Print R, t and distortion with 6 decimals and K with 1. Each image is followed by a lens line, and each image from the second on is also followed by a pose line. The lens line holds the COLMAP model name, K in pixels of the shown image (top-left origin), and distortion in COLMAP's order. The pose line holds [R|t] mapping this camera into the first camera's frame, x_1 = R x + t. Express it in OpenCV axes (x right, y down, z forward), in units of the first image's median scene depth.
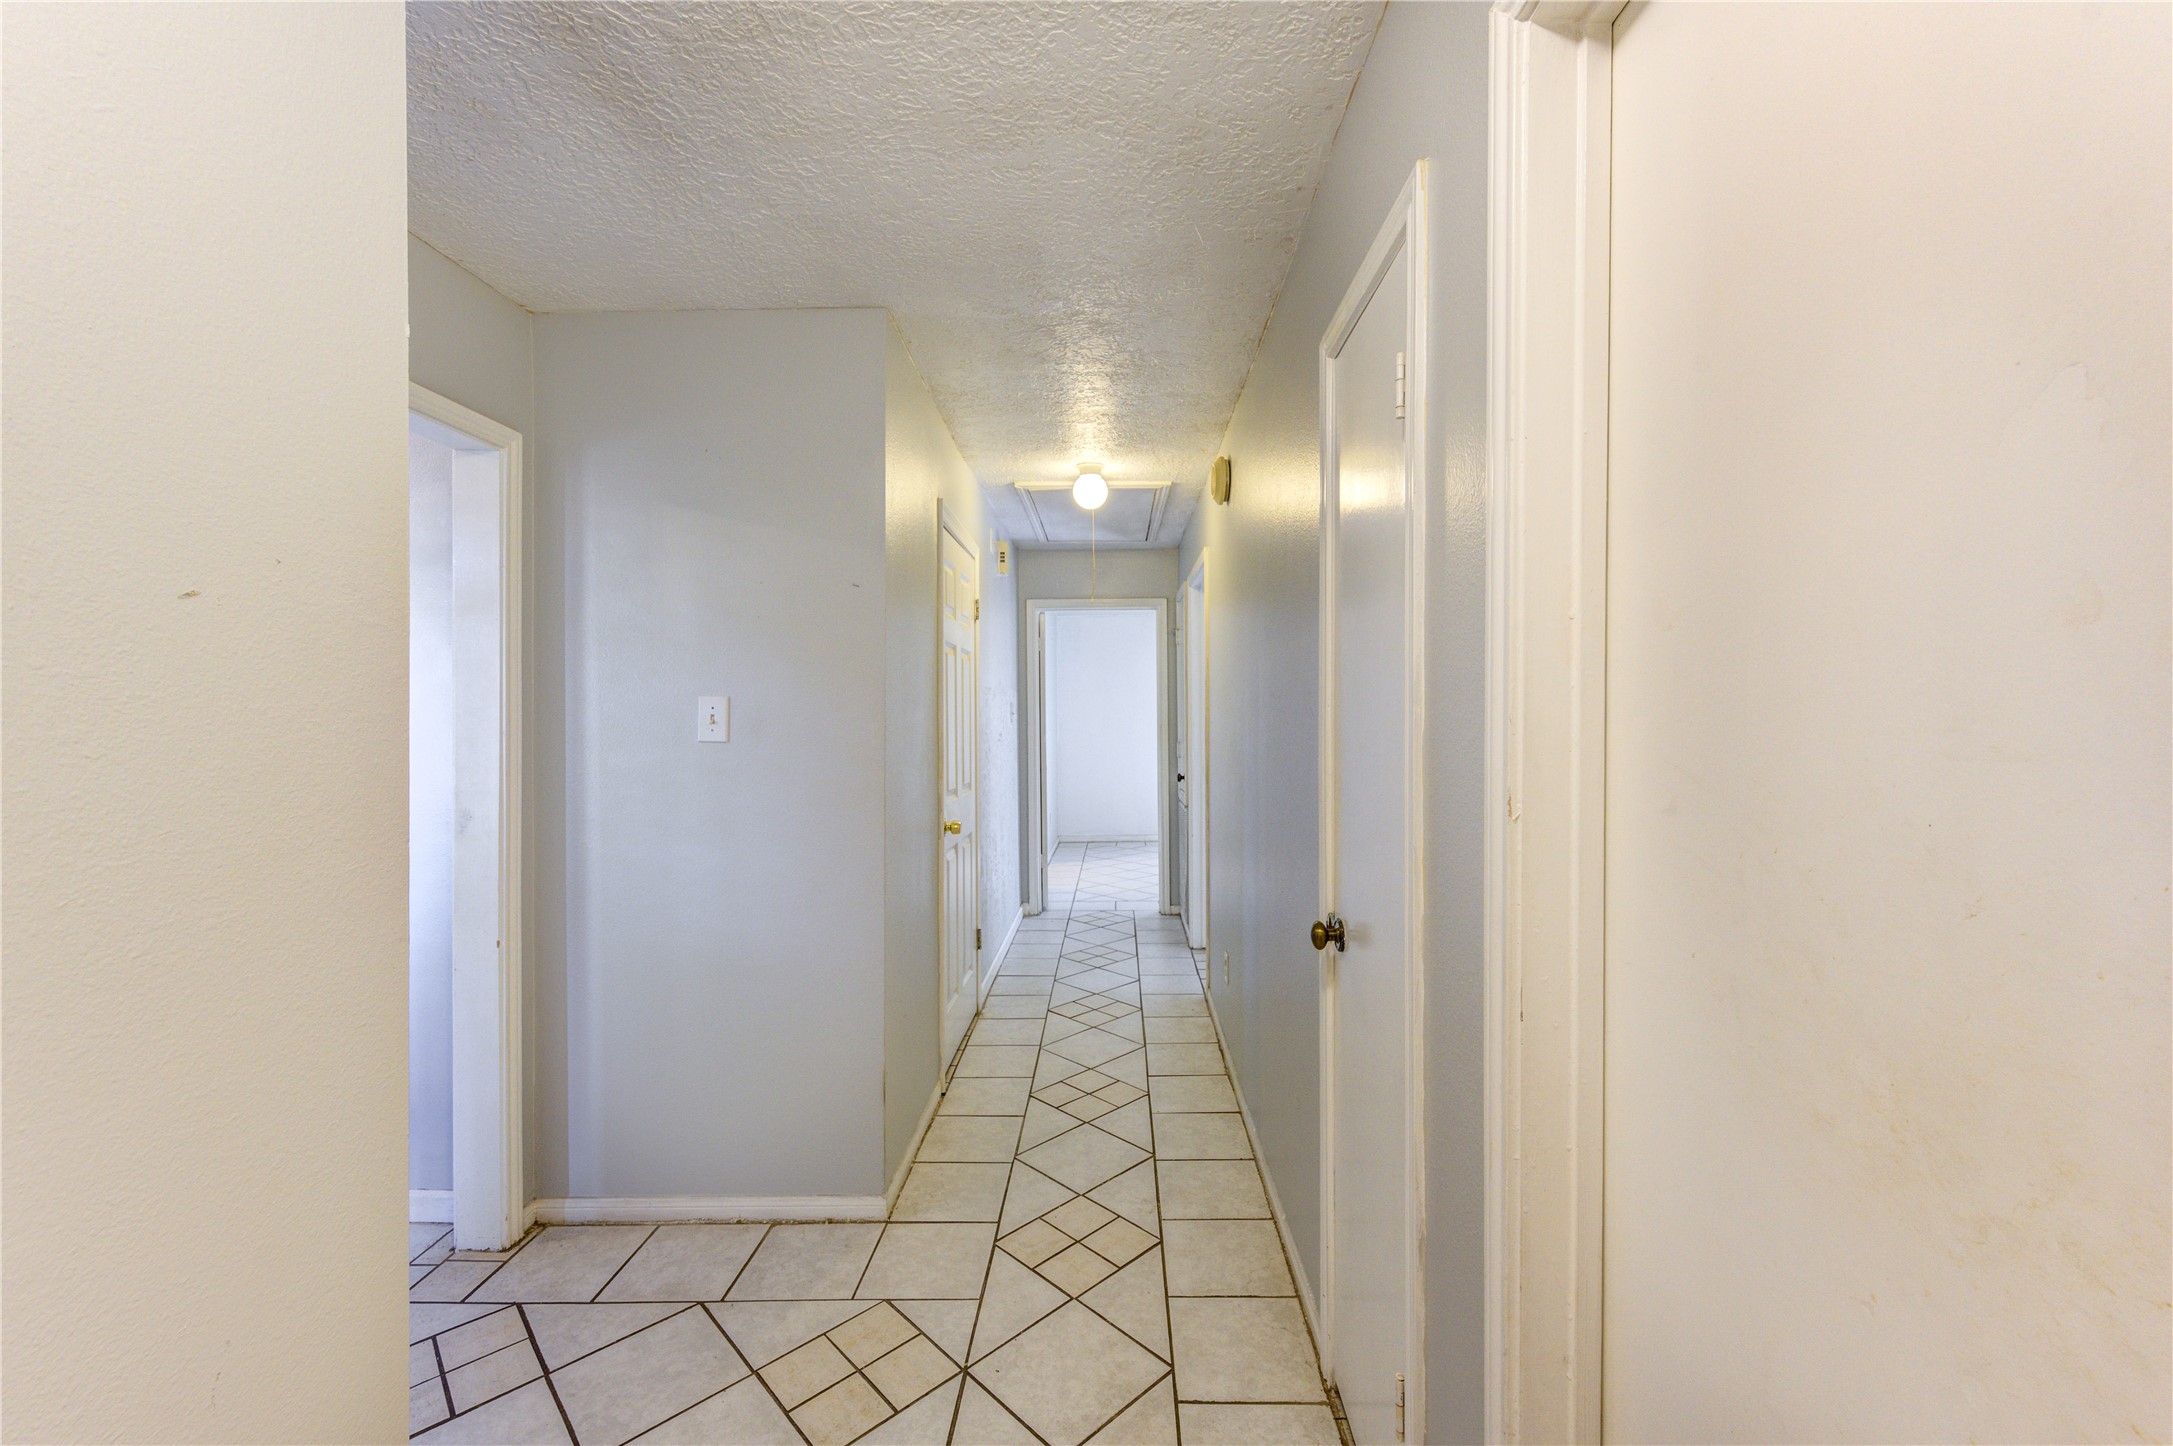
lens RADIAL K [[865.2, 0, 1090.4], [0, 865.2, 731.1], [0, 0, 1]] dist [0.008881, 0.000085]
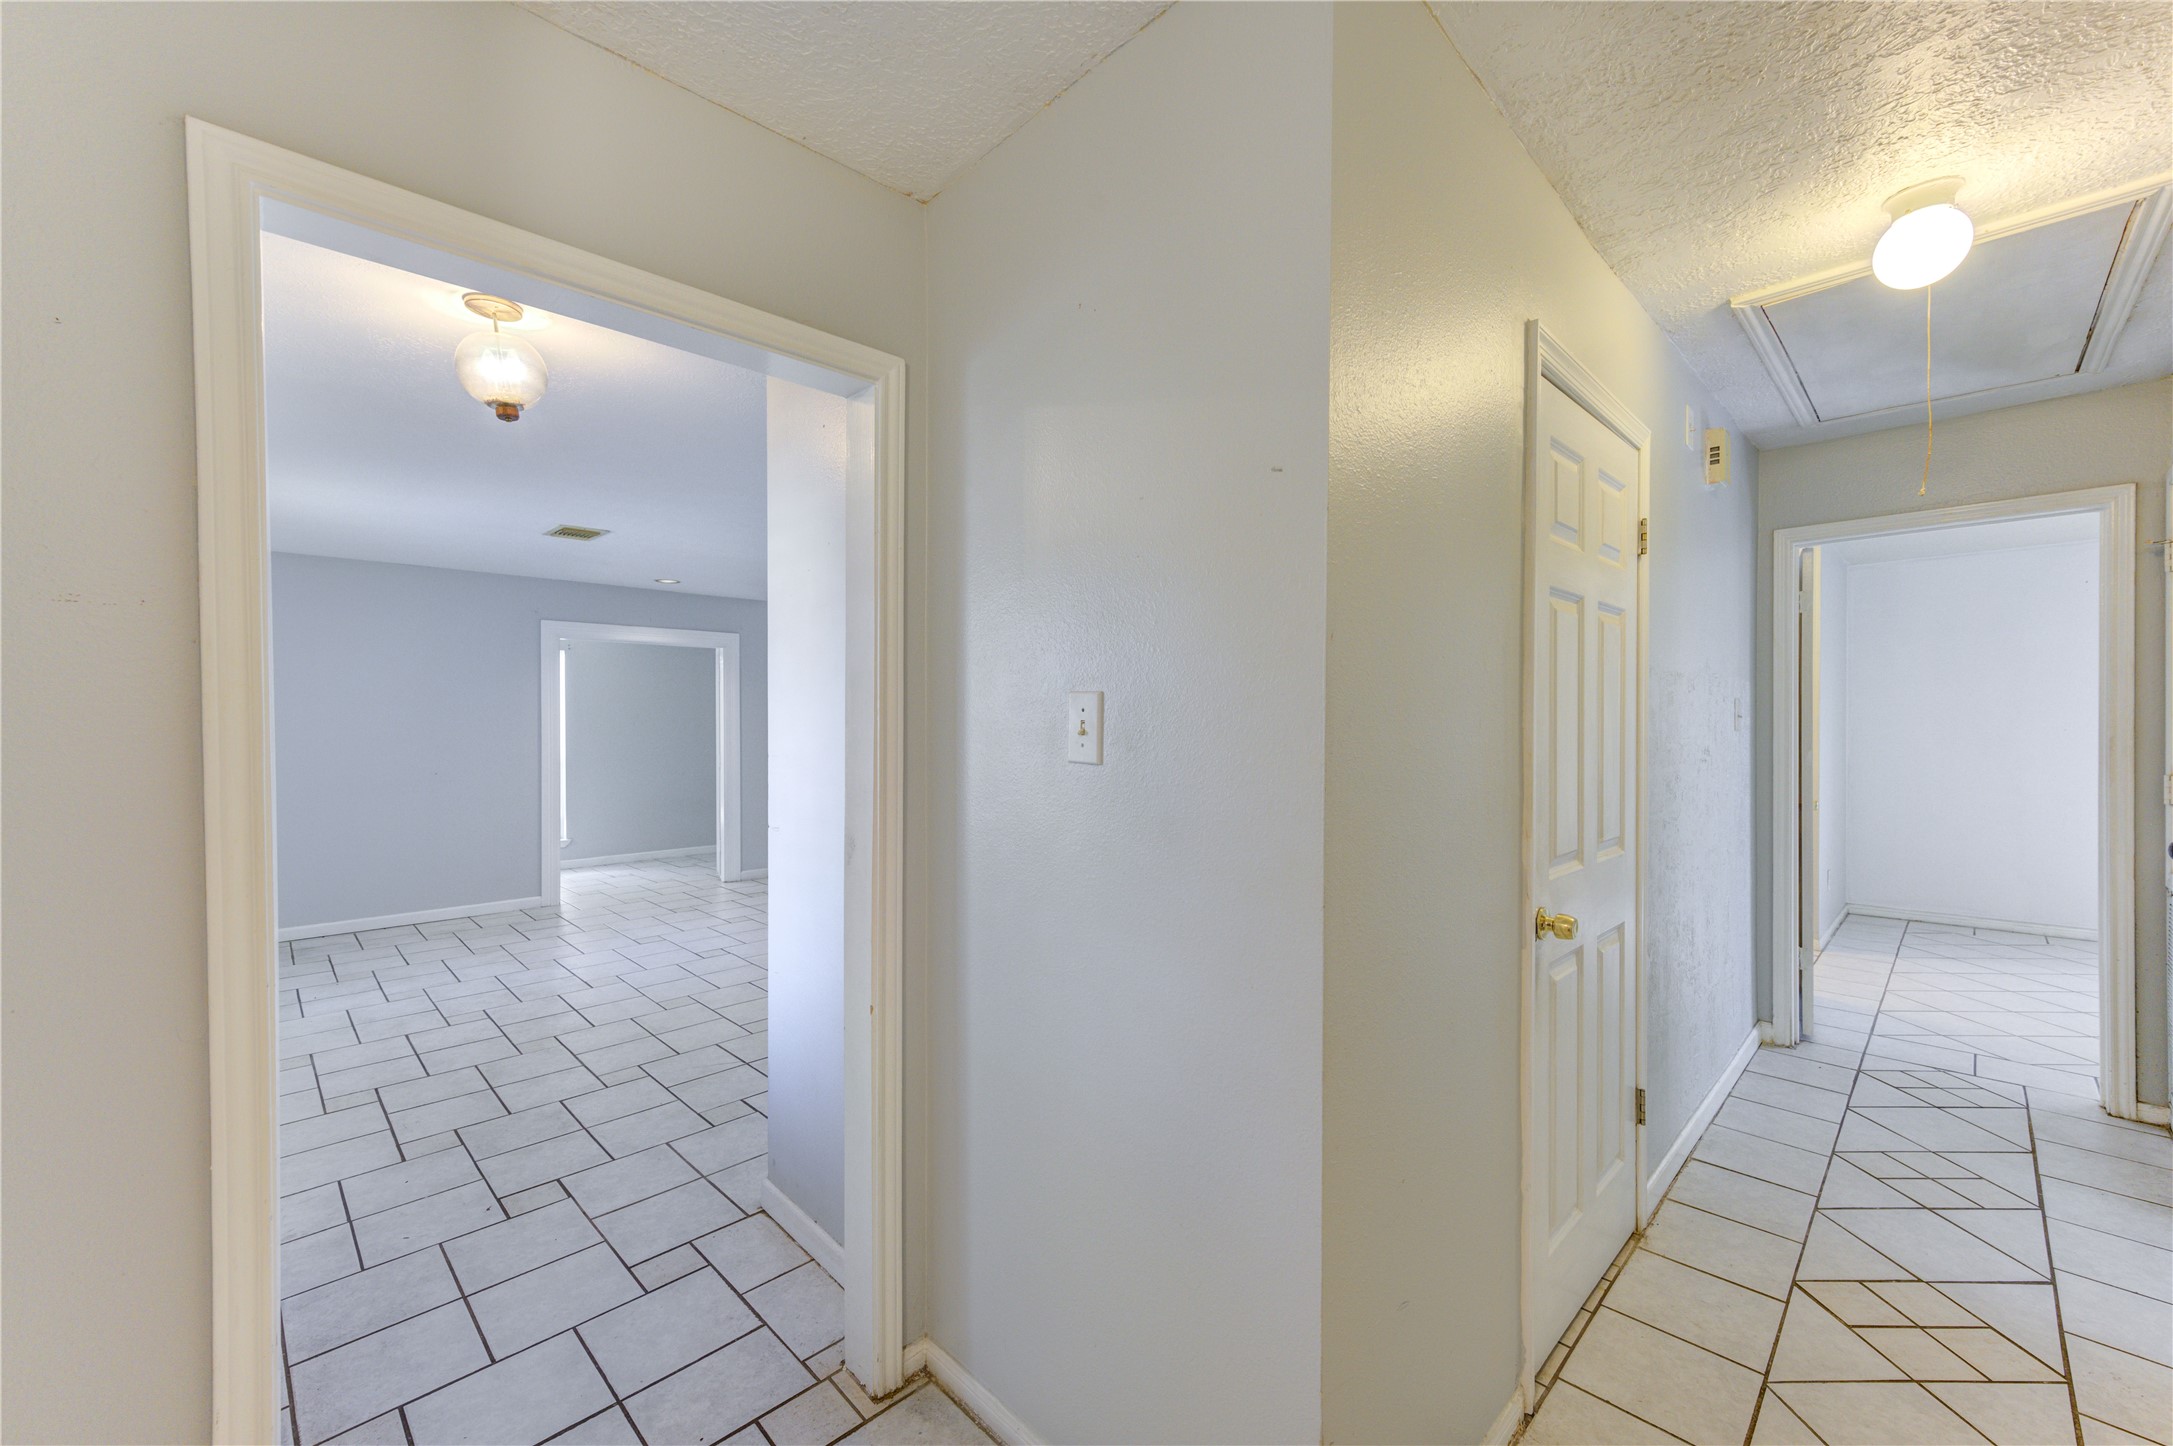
lens RADIAL K [[865.2, 0, 1090.4], [0, 865.2, 731.1], [0, 0, 1]] dist [0.008881, 0.000085]
pose [[0.725141, 0.010936, -0.688514, 0.002191], [-0.012371, 0.999919, 0.002853, -0.007172], [0.688490, 0.006448, 0.725218, 0.307757]]
